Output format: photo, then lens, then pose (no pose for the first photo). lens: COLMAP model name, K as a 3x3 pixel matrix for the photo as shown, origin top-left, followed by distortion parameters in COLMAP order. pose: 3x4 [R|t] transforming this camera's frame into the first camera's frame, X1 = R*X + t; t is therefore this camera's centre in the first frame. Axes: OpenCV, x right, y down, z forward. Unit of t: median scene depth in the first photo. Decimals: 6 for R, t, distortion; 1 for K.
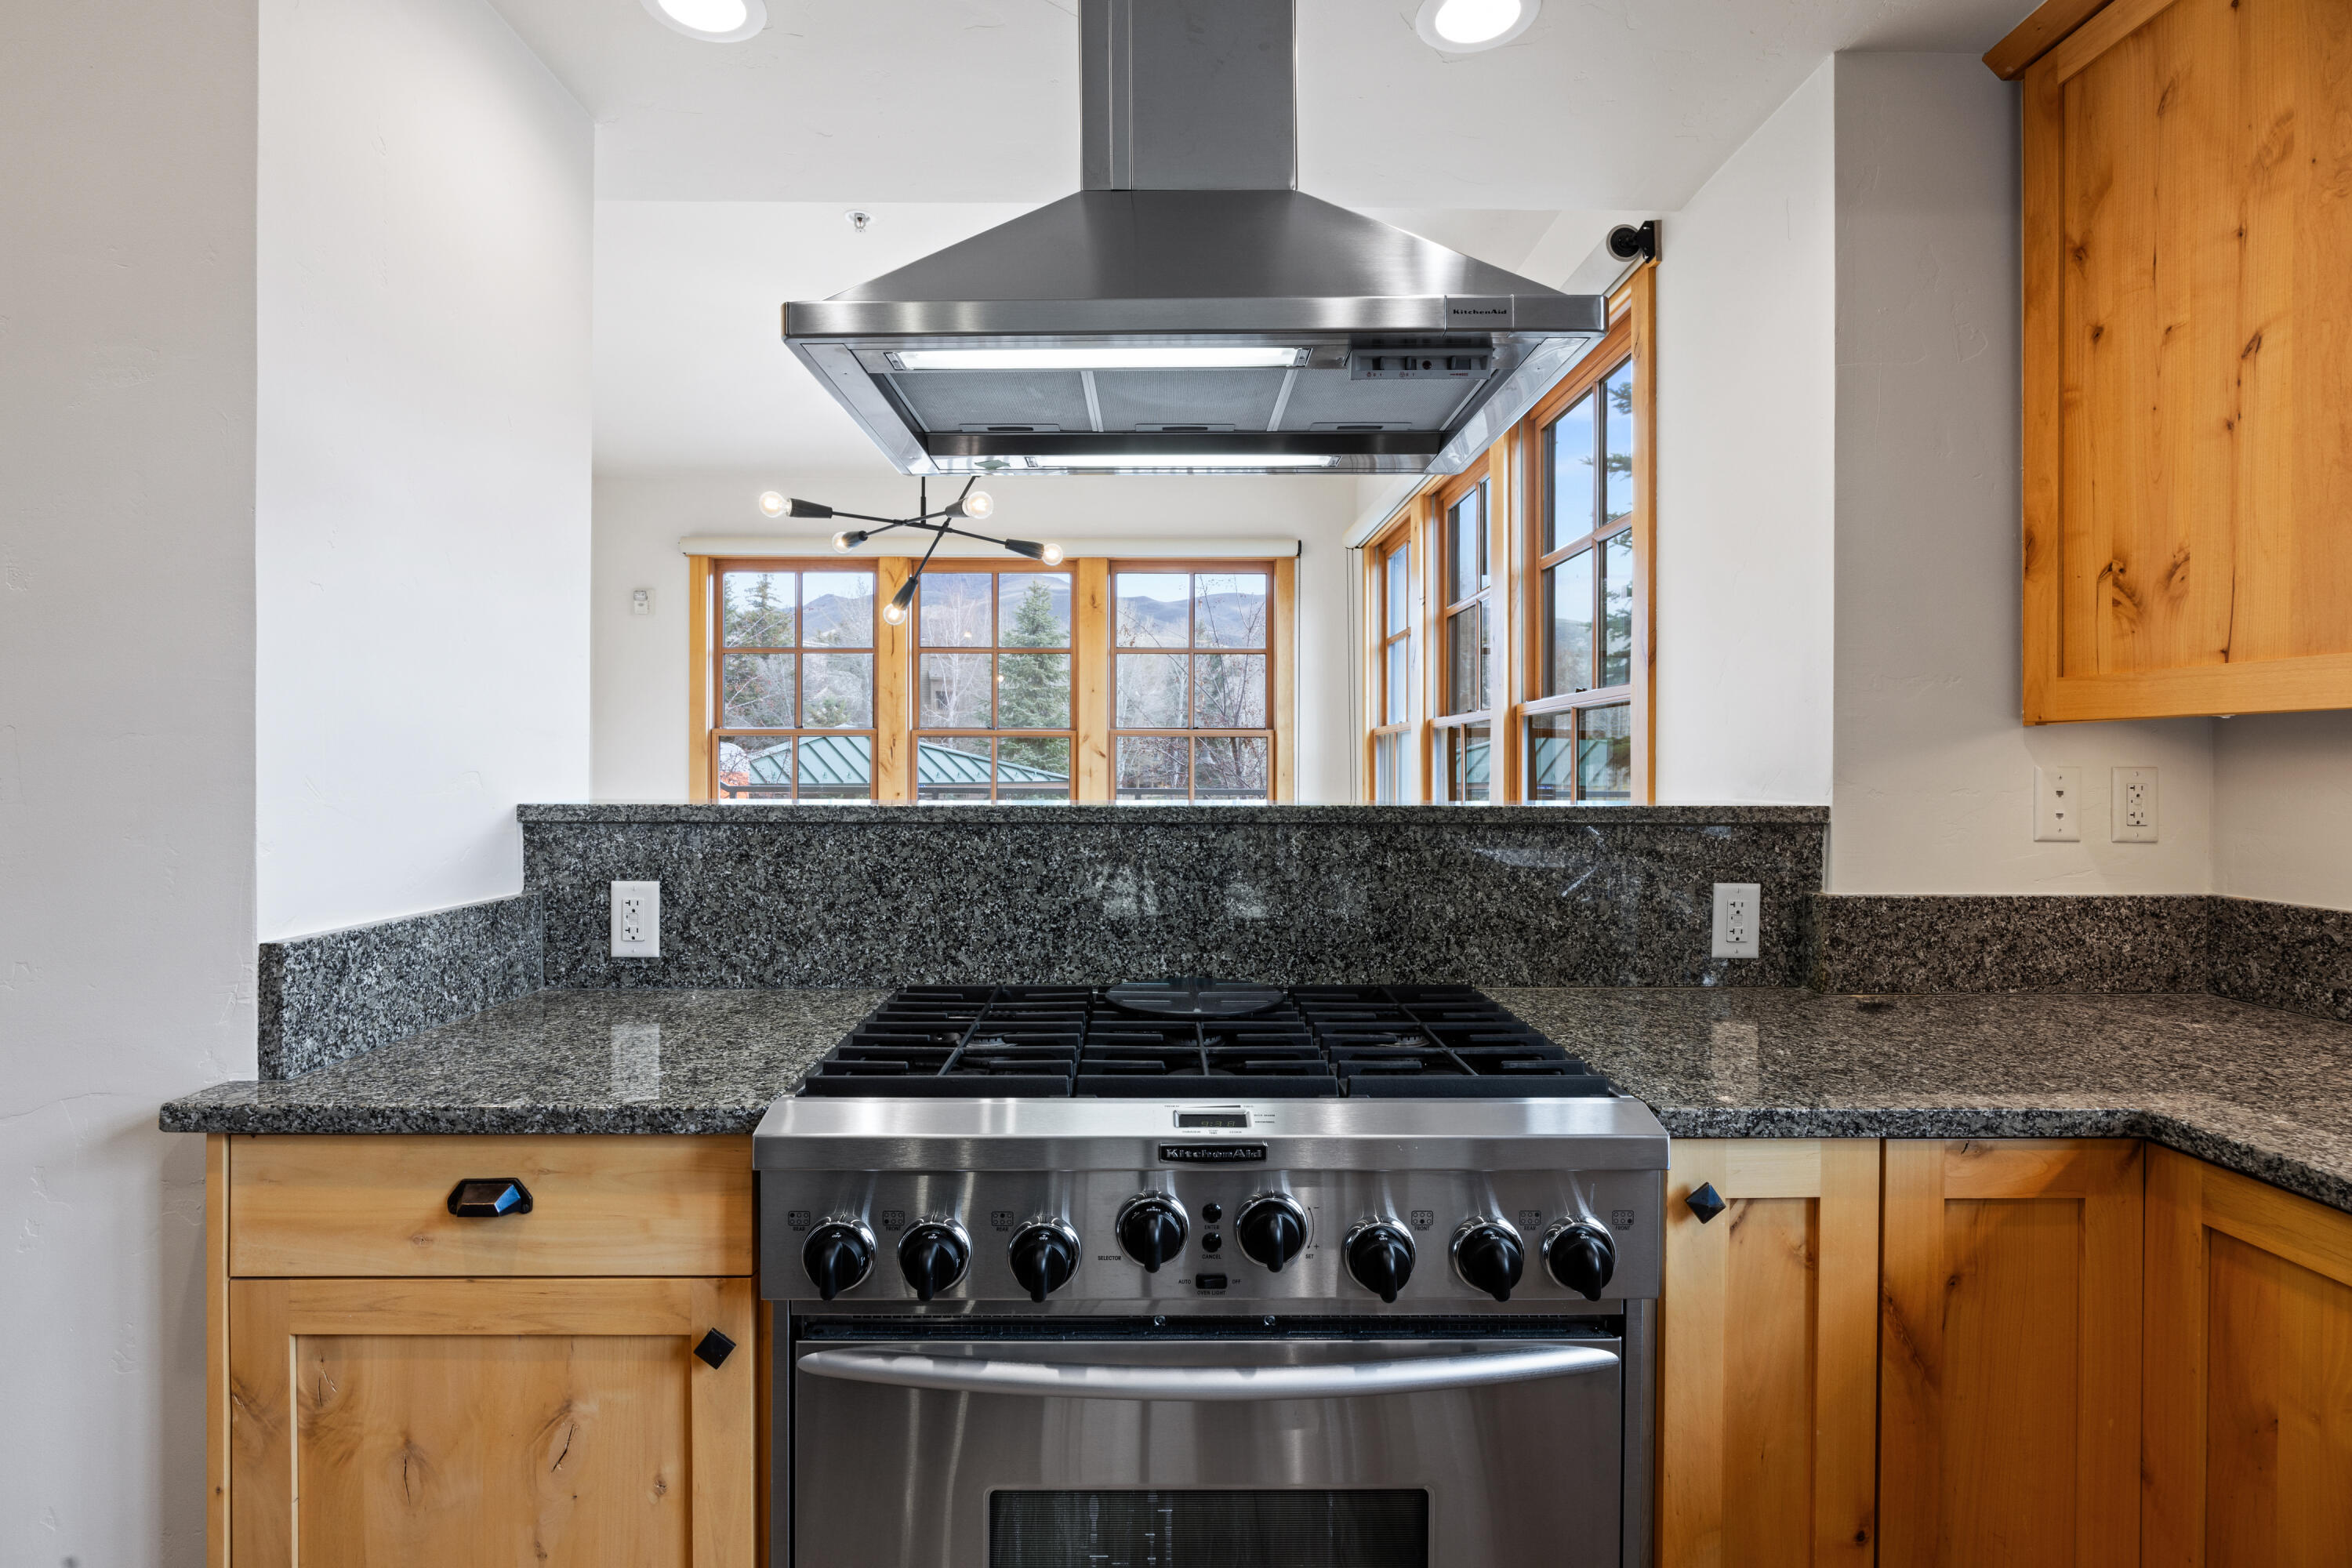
lens RADIAL K [[1116.7, 0, 1165.0], [0, 1116.7, 768.5], [0, 0, 1]] dist [-0.004476, 0.000747]
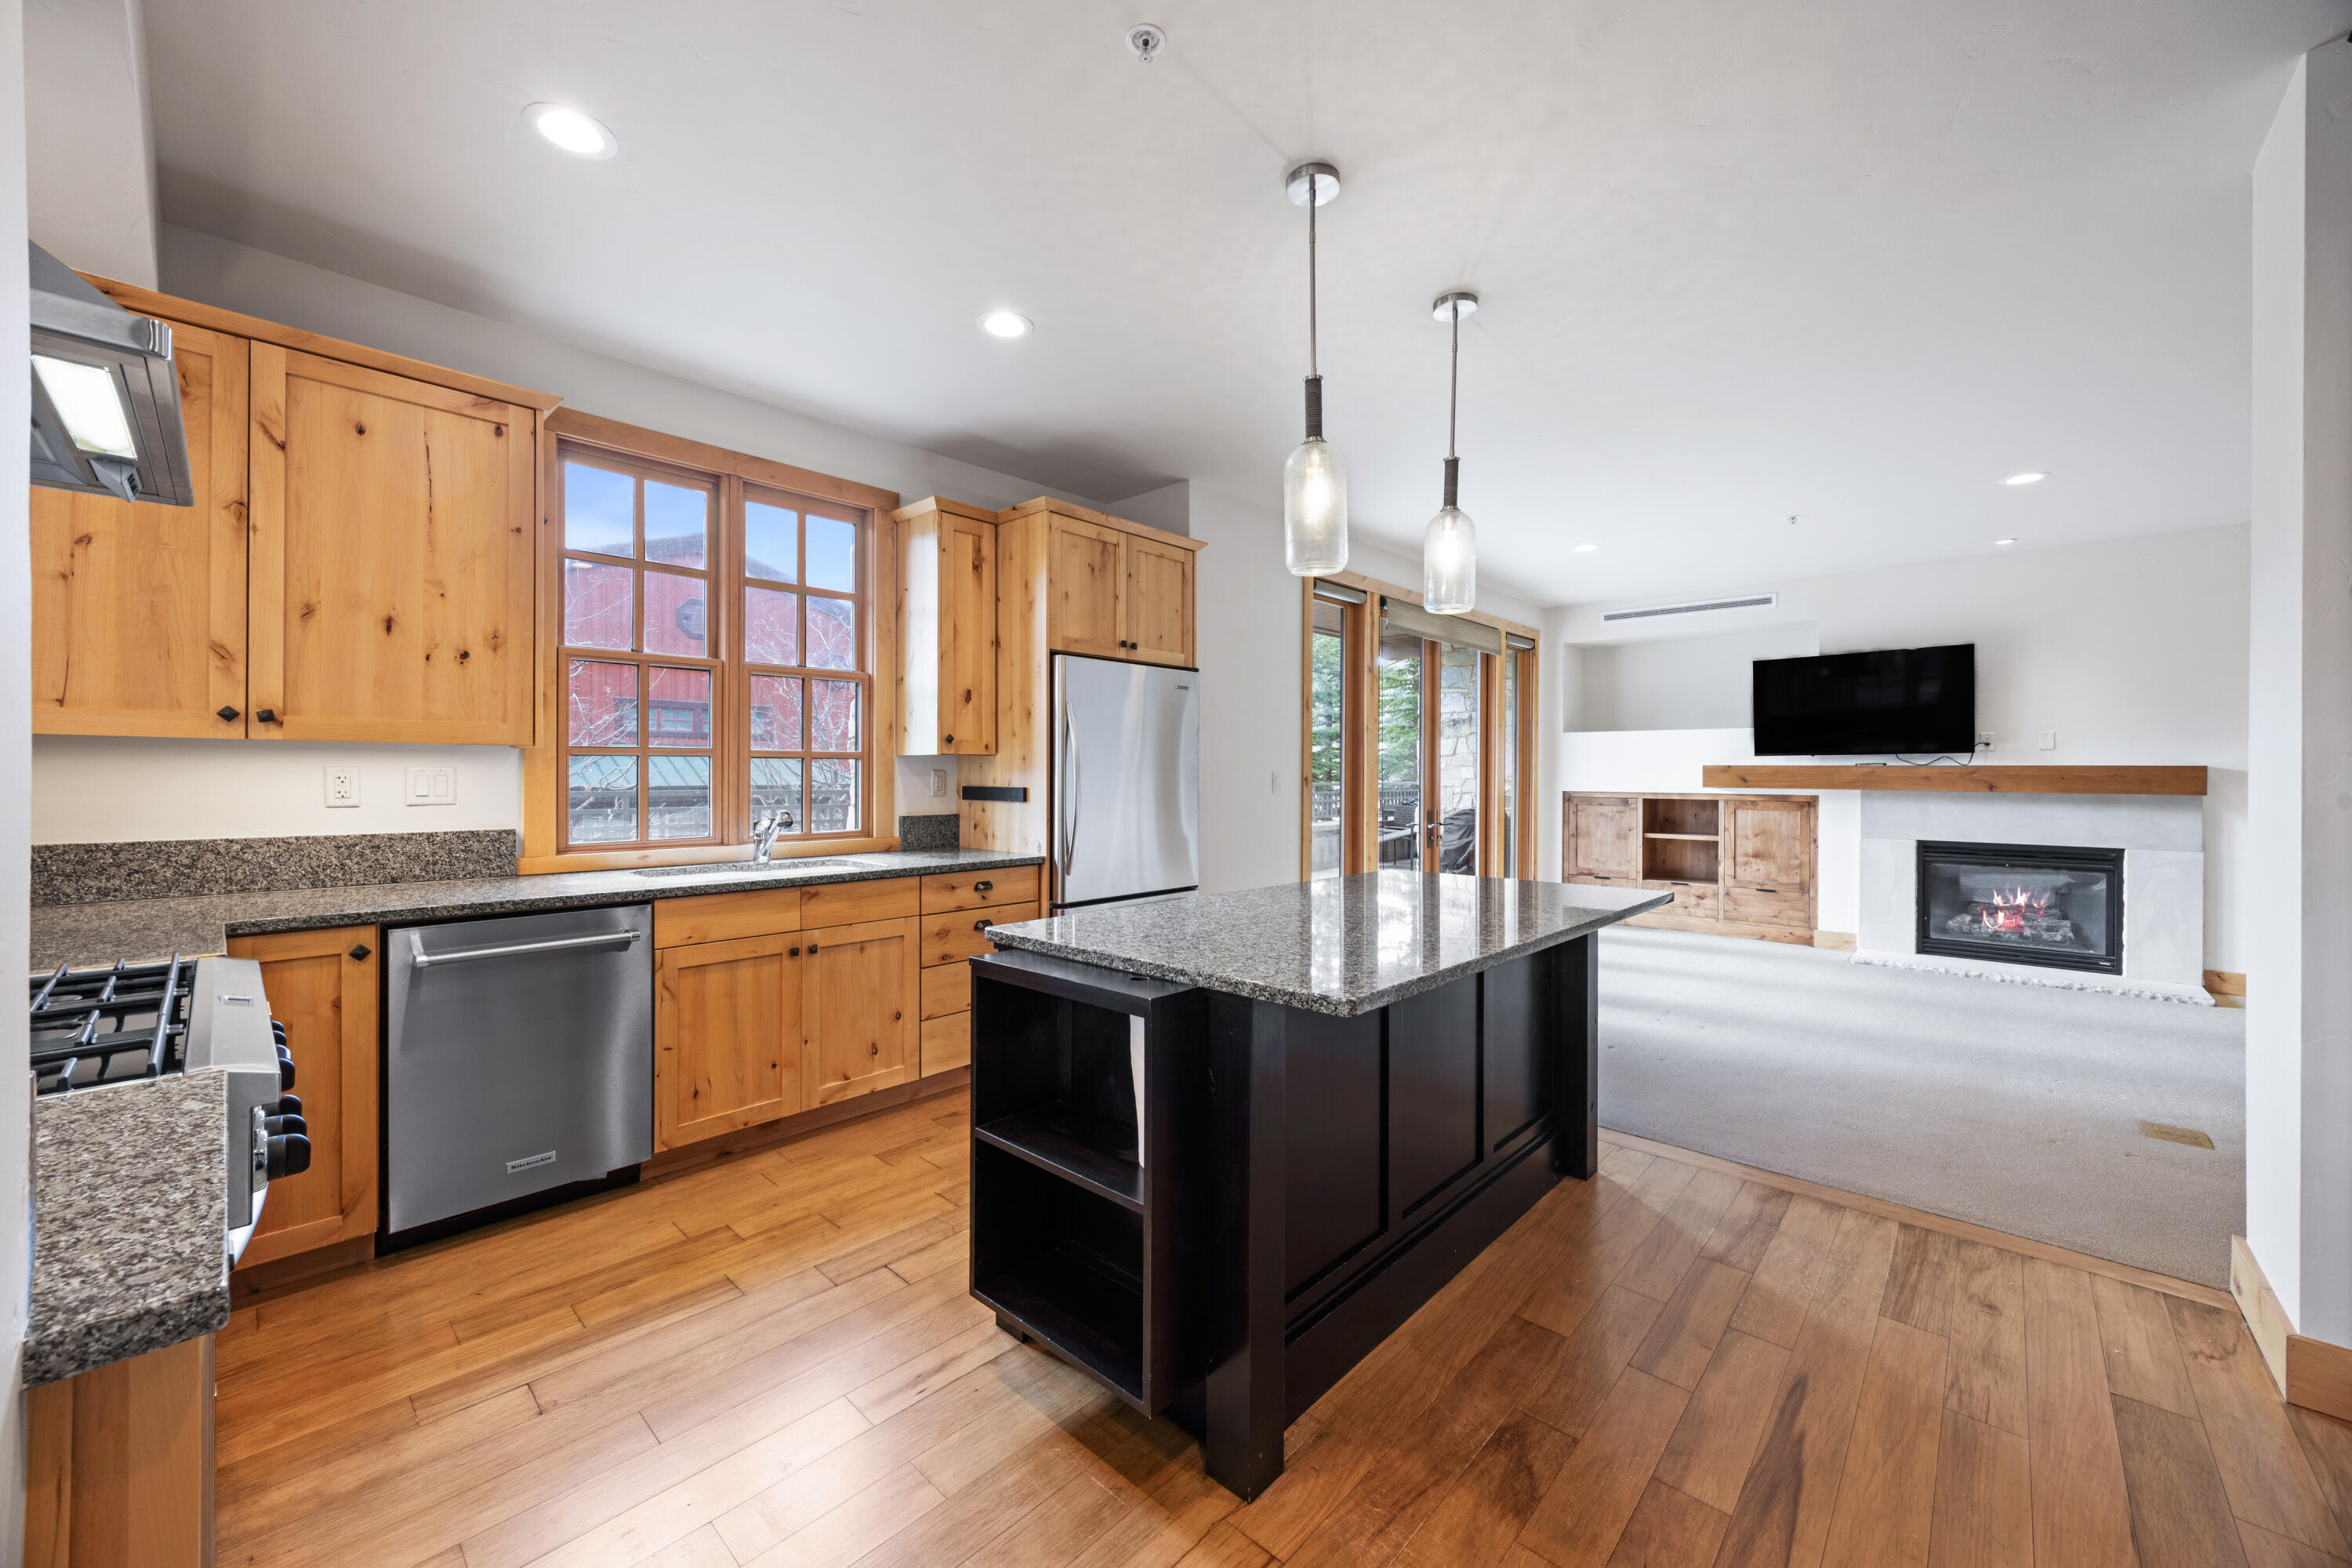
lens RADIAL K [[886.7, 0, 1169.7], [0, 886.7, 776.0], [0, 0, 1]] dist [-0.001295, -0.000028]
pose [[-0.717476, -0.009813, 0.696514, -1.097043], [-0.006885, 0.999952, 0.006995, -0.004241], [-0.696550, 0.000223, -0.717509, 0.636651]]
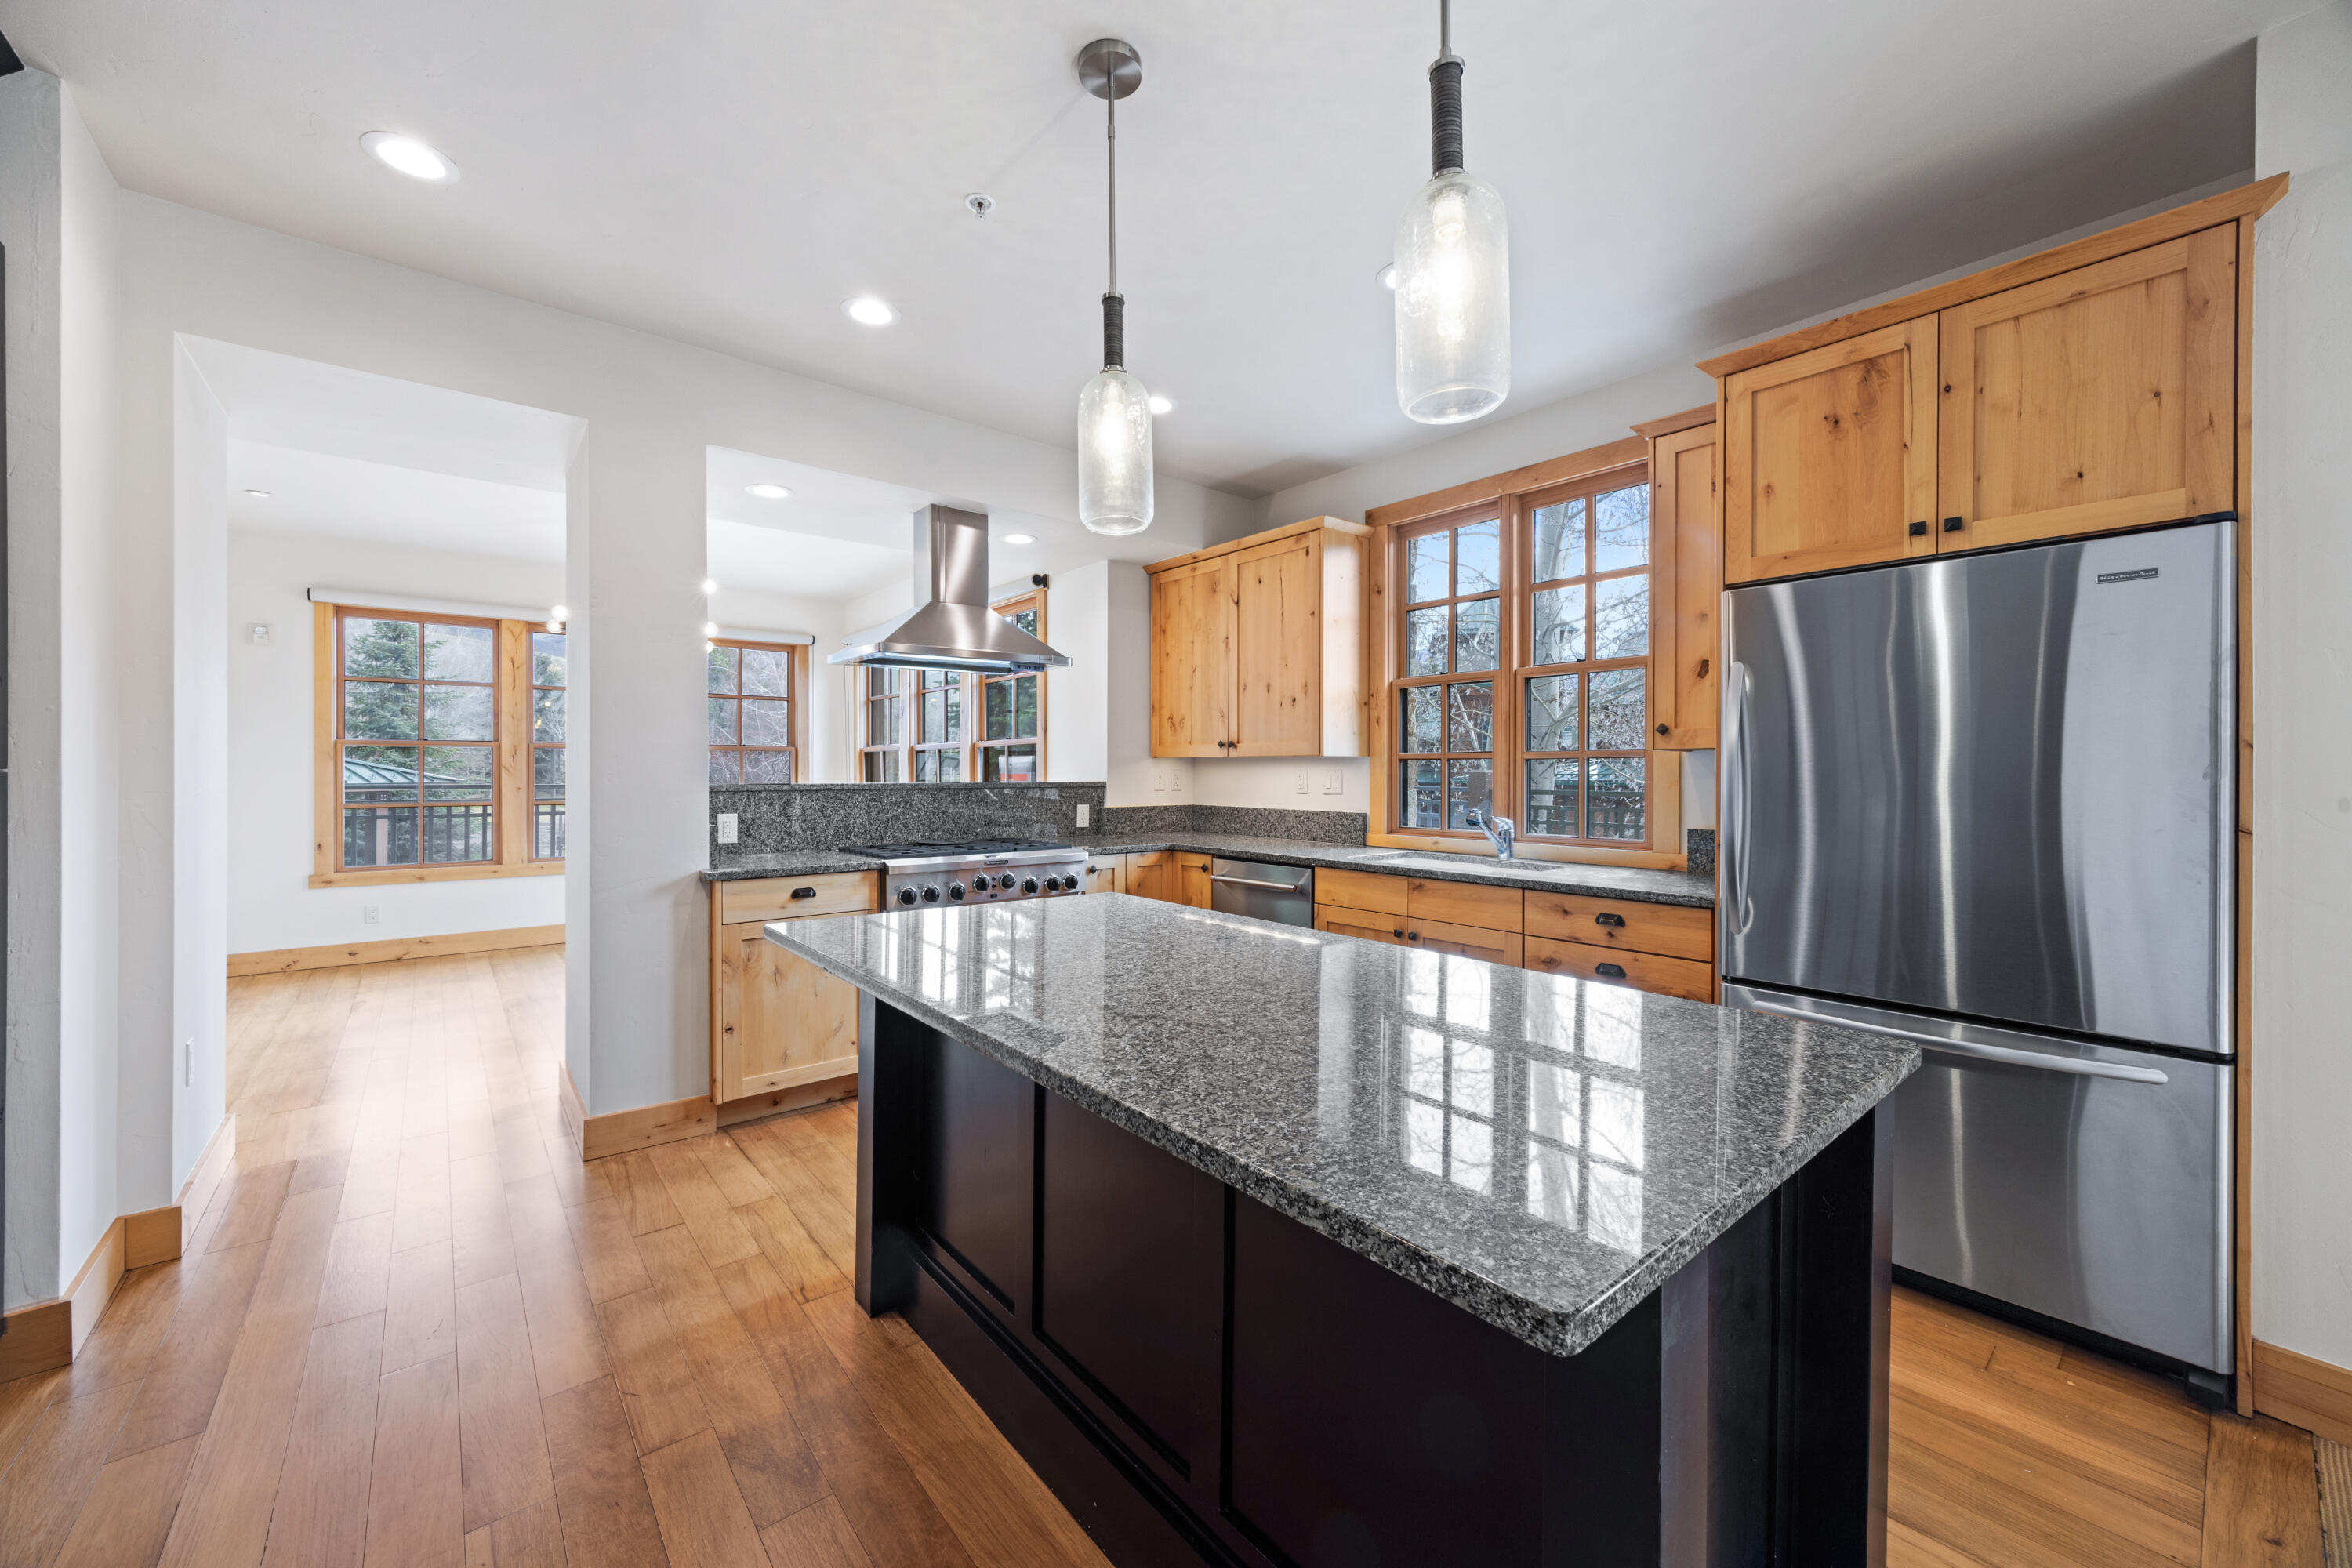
lens RADIAL K [[886.7, 0, 1164.3], [0, 886.7, 776.6], [0, 0, 1]] dist [-0.001295, -0.000028]
pose [[0.784274, -0.005594, 0.620390, -0.967920], [0.000879, 0.999968, 0.007905, -0.001616], [-0.620414, -0.005654, 0.784254, -1.262953]]
